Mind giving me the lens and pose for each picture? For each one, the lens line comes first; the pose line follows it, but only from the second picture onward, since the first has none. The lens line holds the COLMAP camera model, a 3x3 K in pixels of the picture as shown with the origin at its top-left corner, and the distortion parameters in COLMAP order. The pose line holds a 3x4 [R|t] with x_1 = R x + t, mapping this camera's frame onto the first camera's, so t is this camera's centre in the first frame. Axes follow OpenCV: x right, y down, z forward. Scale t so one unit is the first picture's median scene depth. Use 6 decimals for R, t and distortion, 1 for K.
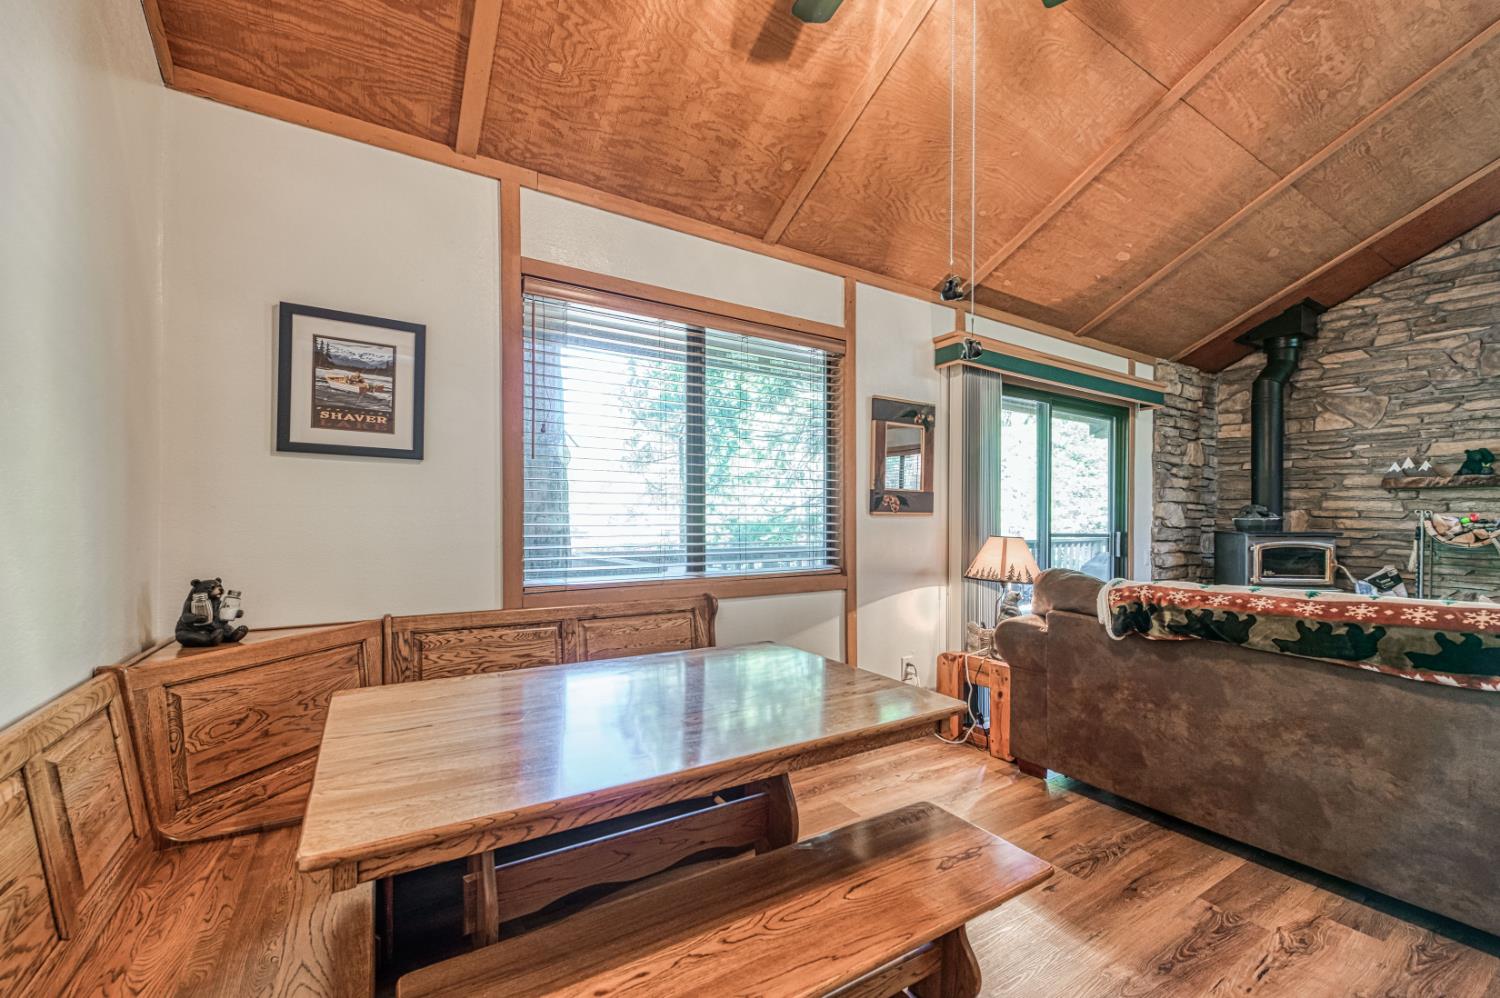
lens RADIAL K [[580.3, 0, 745.5], [0, 580.3, 519.2], [0, 0, 1]] dist [0.000243, -0.000657]
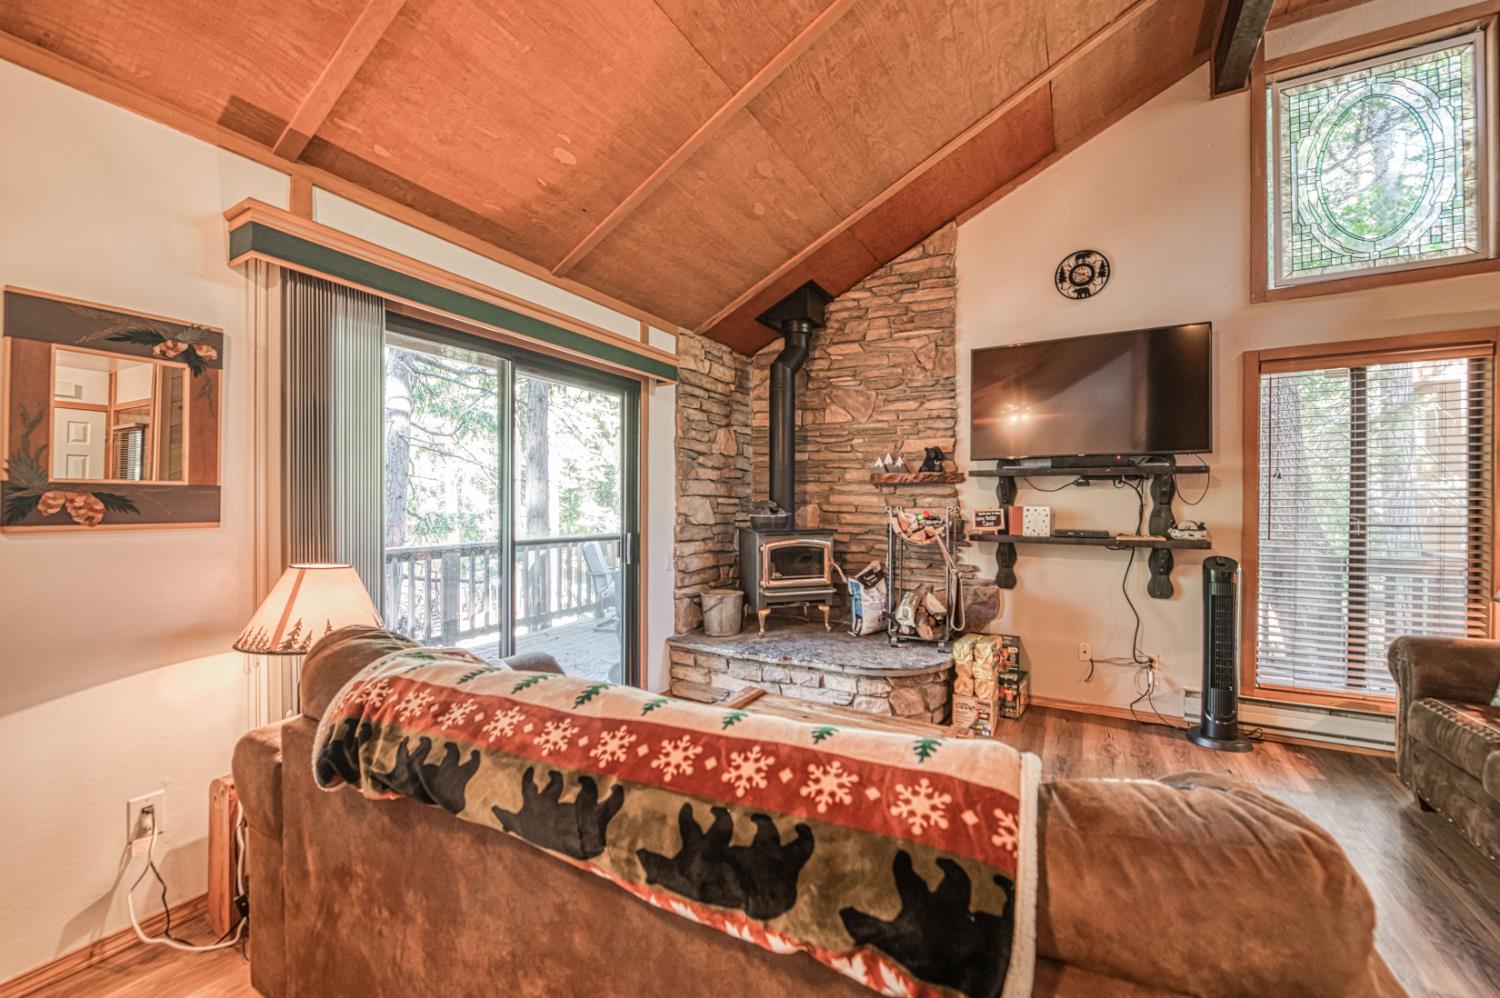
lens RADIAL K [[614.0, 0, 717.0], [0, 614.0, 506.7], [0, 0, 1]] dist [-0.001559, -0.003452]
pose [[0.879378, -0.007504, 0.476065, 0.362162], [0.004675, 0.999964, 0.007127, -0.021924], [-0.476101, -0.004042, 0.879381, 0.197693]]
